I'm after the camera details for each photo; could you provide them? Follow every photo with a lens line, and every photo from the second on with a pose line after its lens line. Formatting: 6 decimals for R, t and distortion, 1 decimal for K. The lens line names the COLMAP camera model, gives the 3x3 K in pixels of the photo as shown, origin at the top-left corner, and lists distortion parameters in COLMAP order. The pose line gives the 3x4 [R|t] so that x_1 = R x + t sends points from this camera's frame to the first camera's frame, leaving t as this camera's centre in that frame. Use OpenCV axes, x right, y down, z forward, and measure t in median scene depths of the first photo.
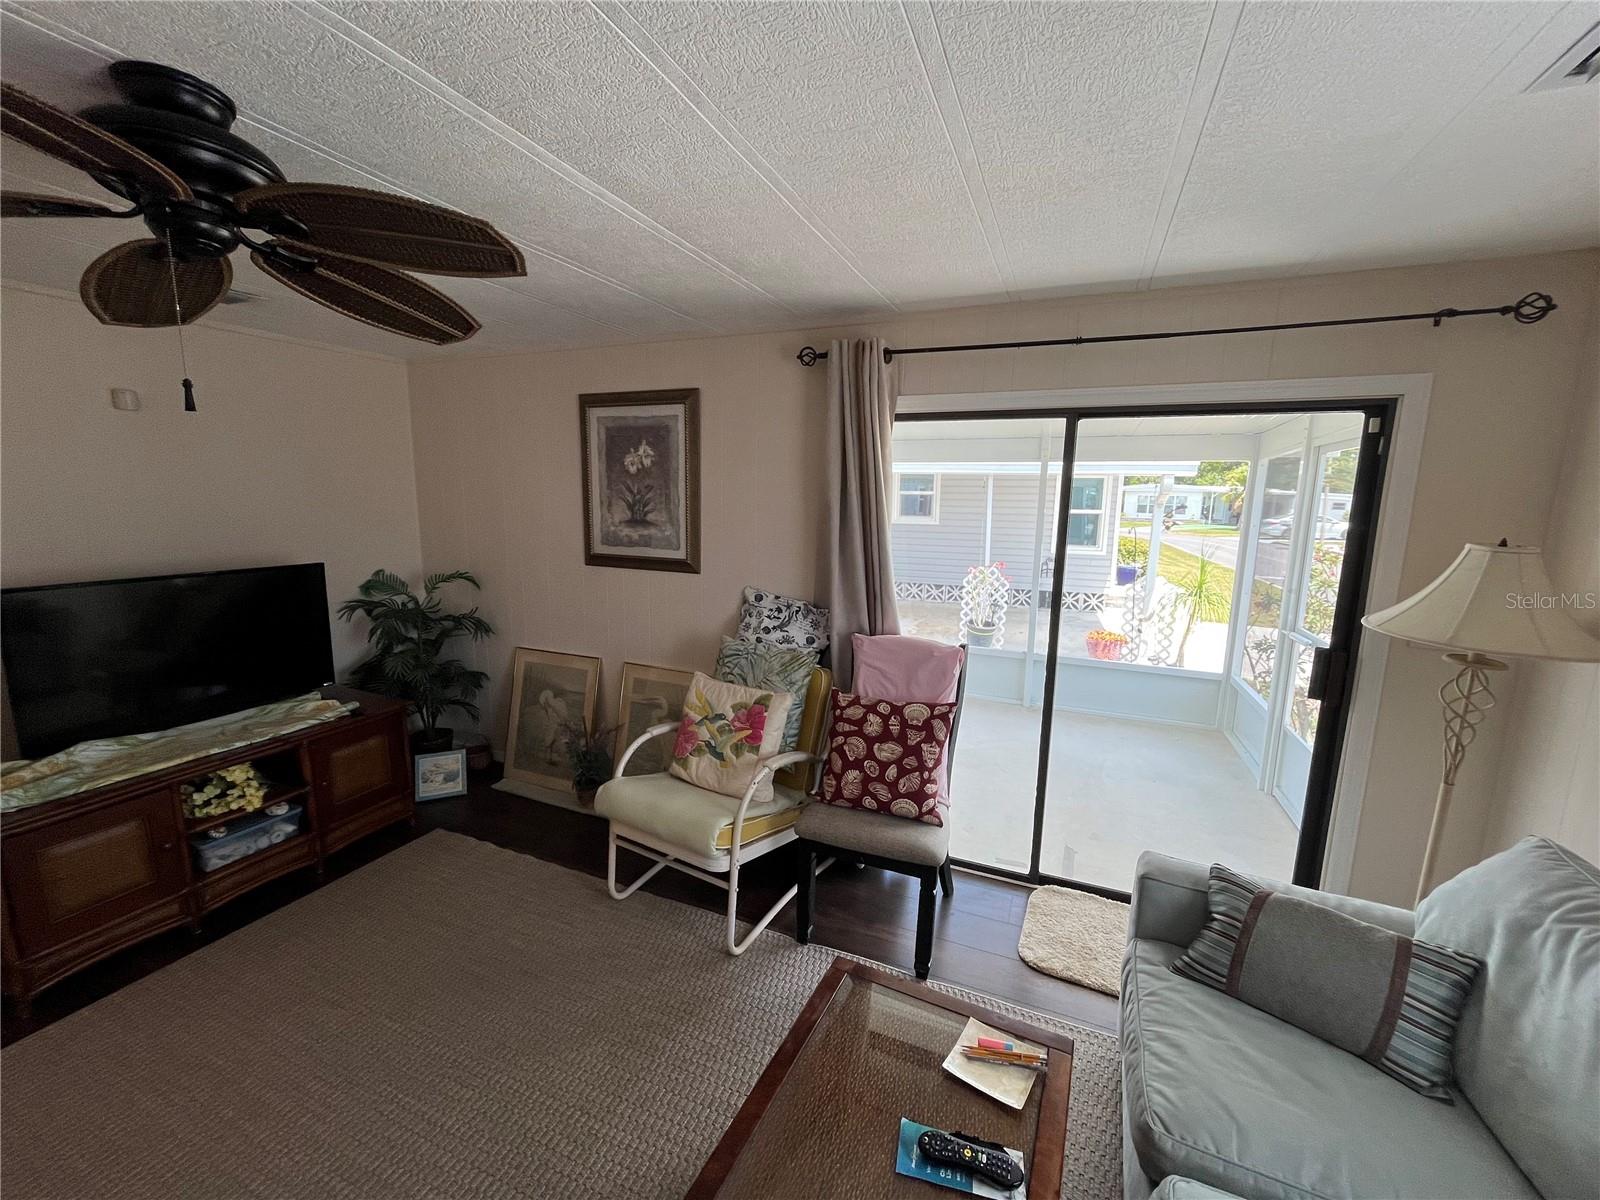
lens RADIAL K [[644.9, 0, 797.0], [0, 644.9, 599.6], [0, 0, 1]] dist [-0.002068, -0.000166]
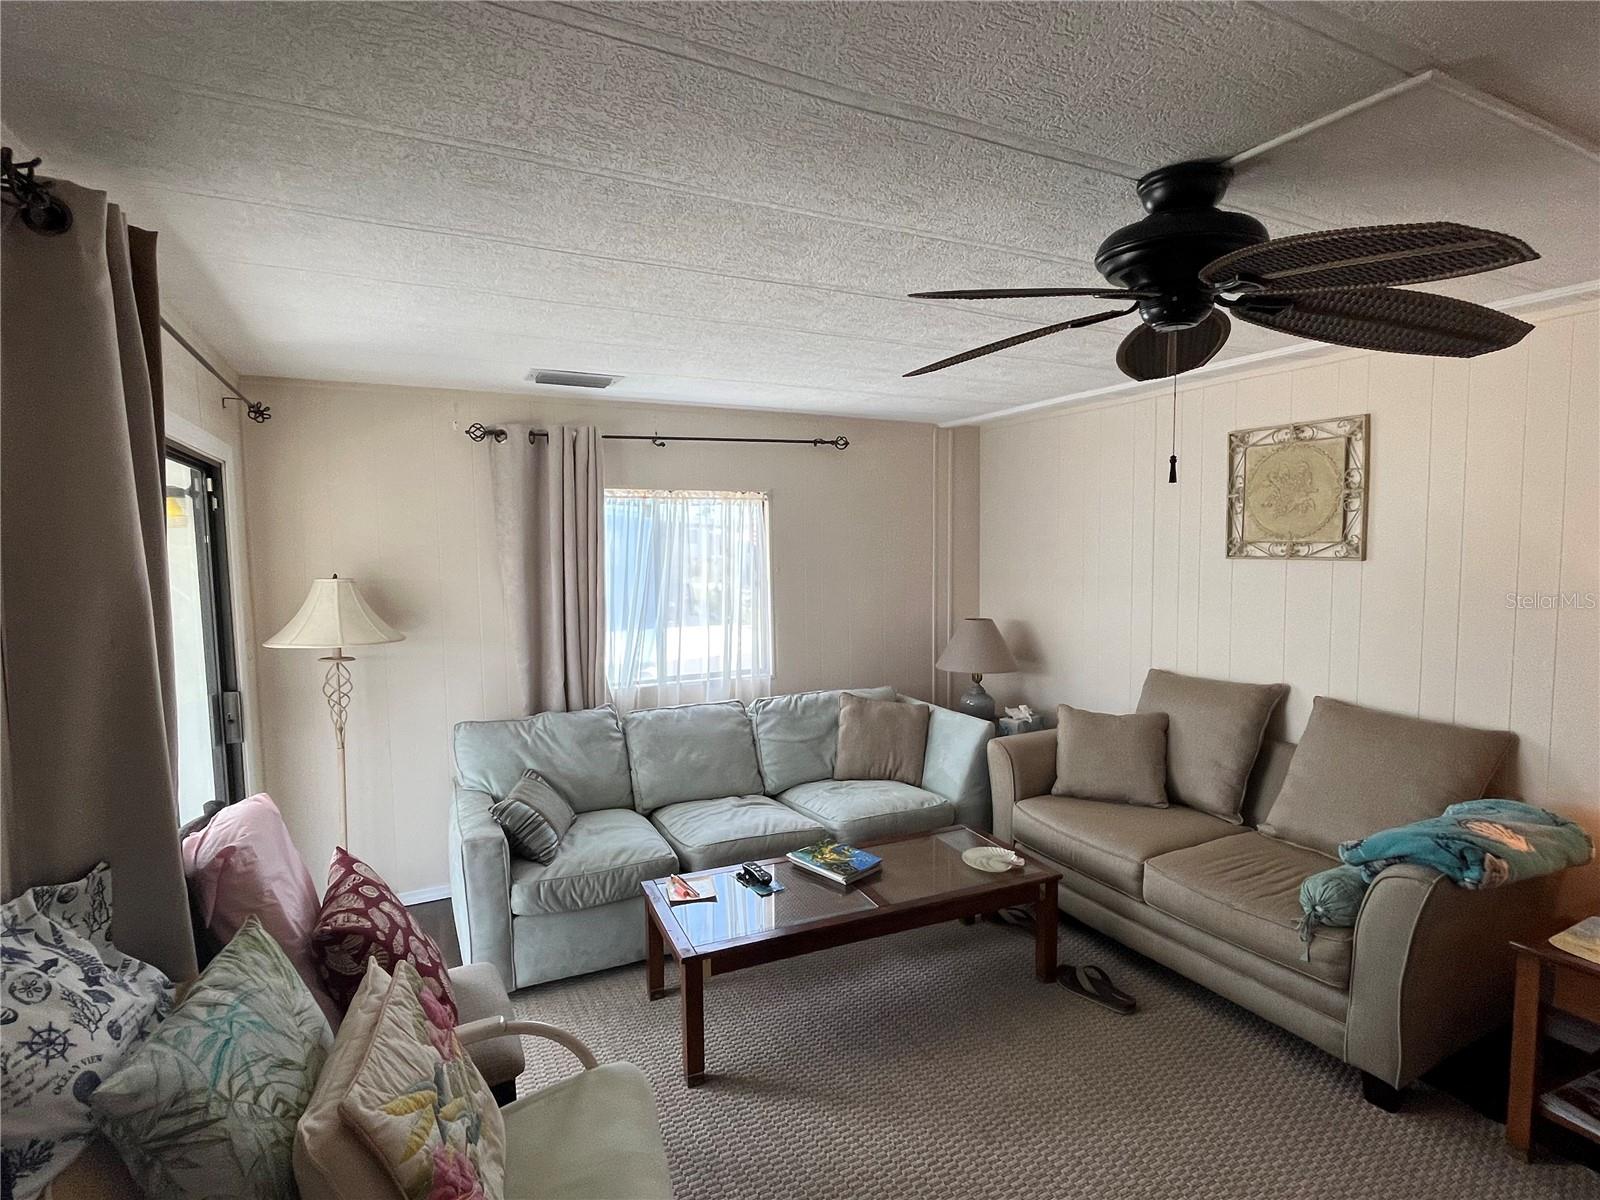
lens RADIAL K [[795.7, 0, 791.9], [0, 795.7, 600.7], [0, 0, 1]] dist [-0.001752, -0.001010]
pose [[-0.762899, -0.054686, 0.644201, -0.613614], [0.107410, 0.971848, 0.209700, -0.208835], [-0.637533, 0.229173, -0.735548, 1.144146]]
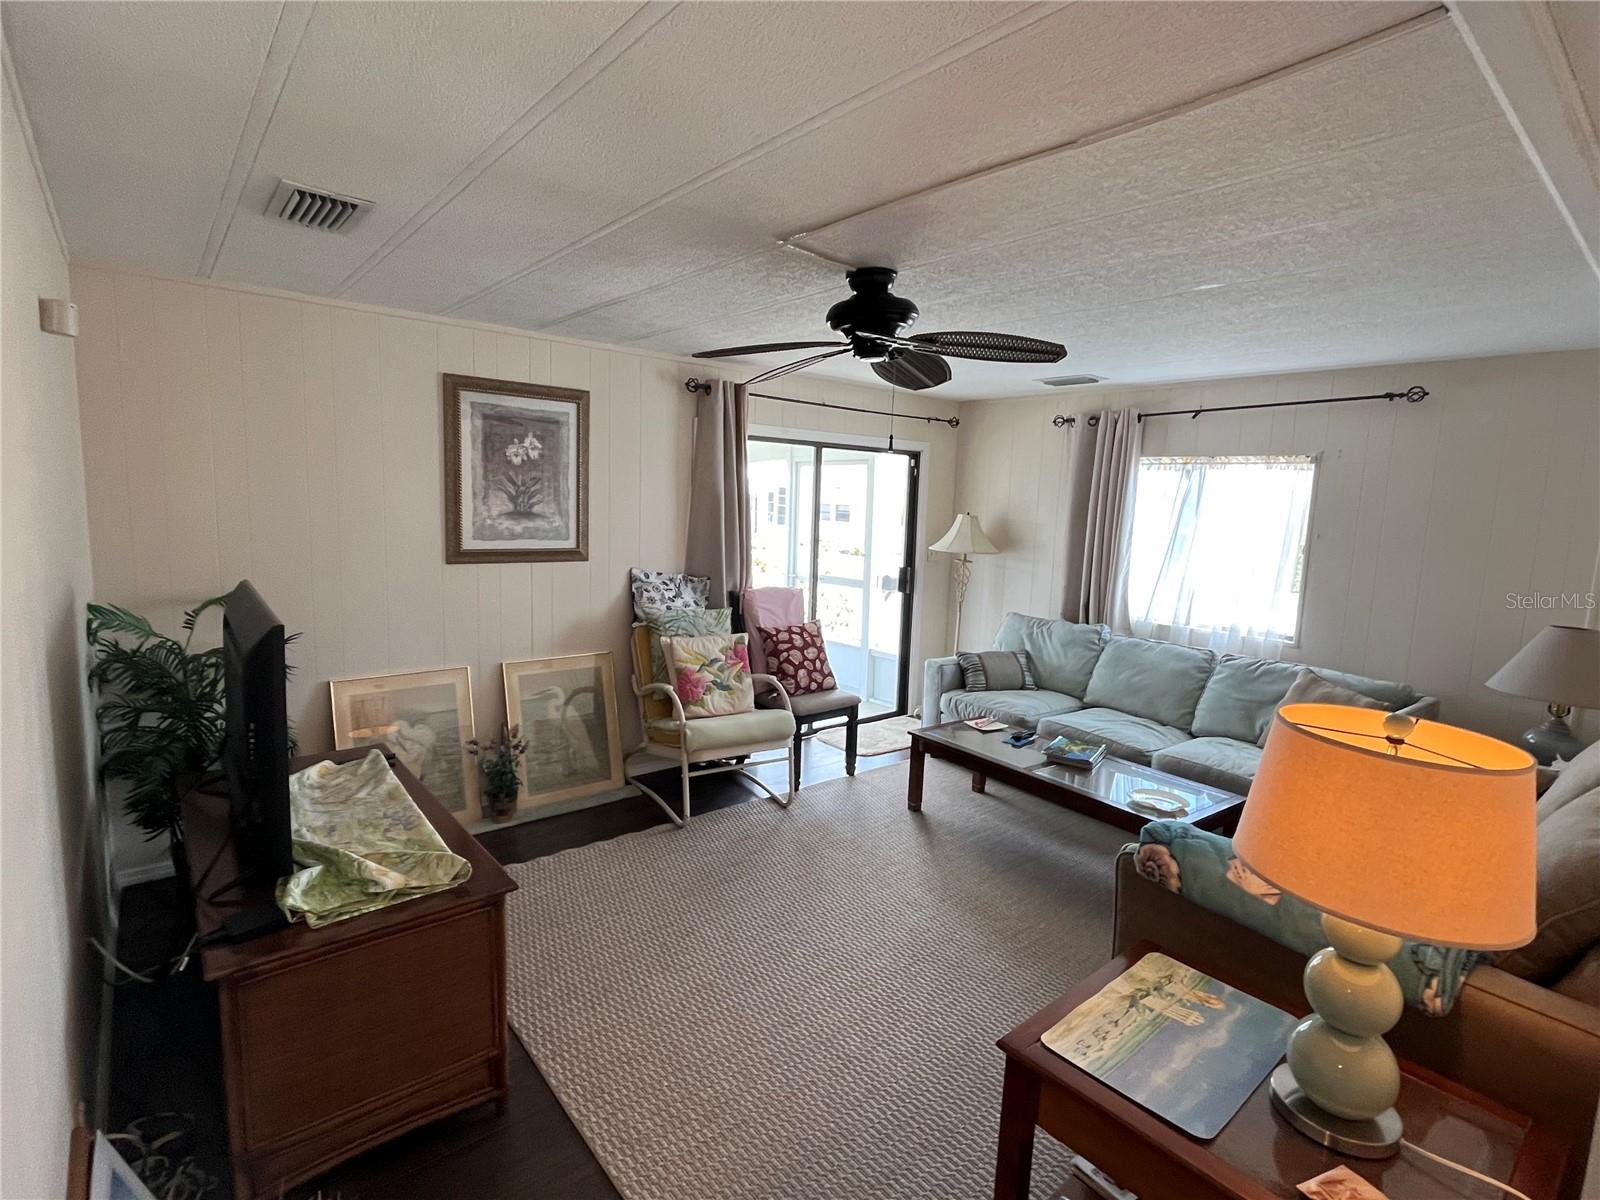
lens RADIAL K [[796.5, 0, 800.6], [0, 796.5, 599.0], [0, 0, 1]] dist [-0.002019, -0.000654]
pose [[0.451688, -0.112601, 0.885042, -1.424193], [0.119179, 0.990728, 0.065224, -0.025760], [-0.884180, 0.076018, 0.460920, 0.094085]]
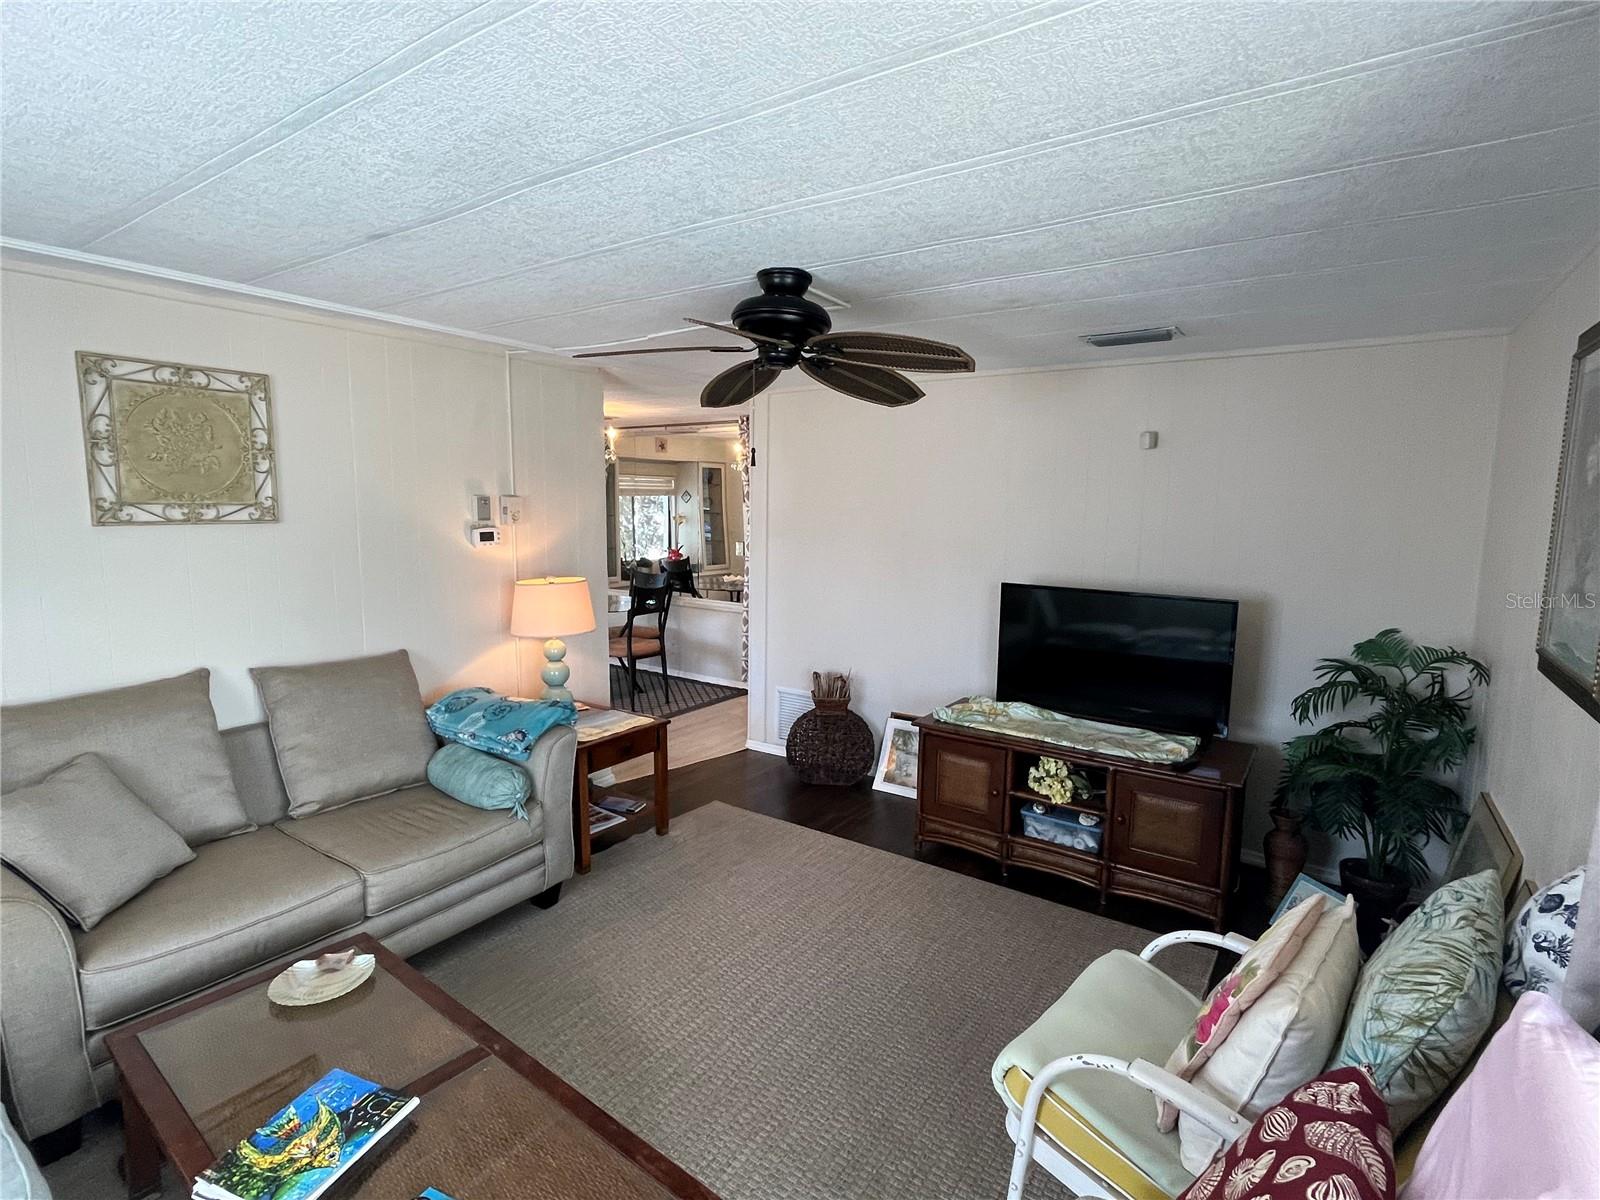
lens RADIAL K [[795.7, 0, 791.9], [0, 795.7, 600.7], [0, 0, 1]] dist [-0.001752, -0.001010]
pose [[-0.199752, 0.104849, -0.974221, 0.511518], [-0.176662, 0.974111, 0.141060, -0.118659], [0.963789, 0.200284, -0.176058, 0.698740]]
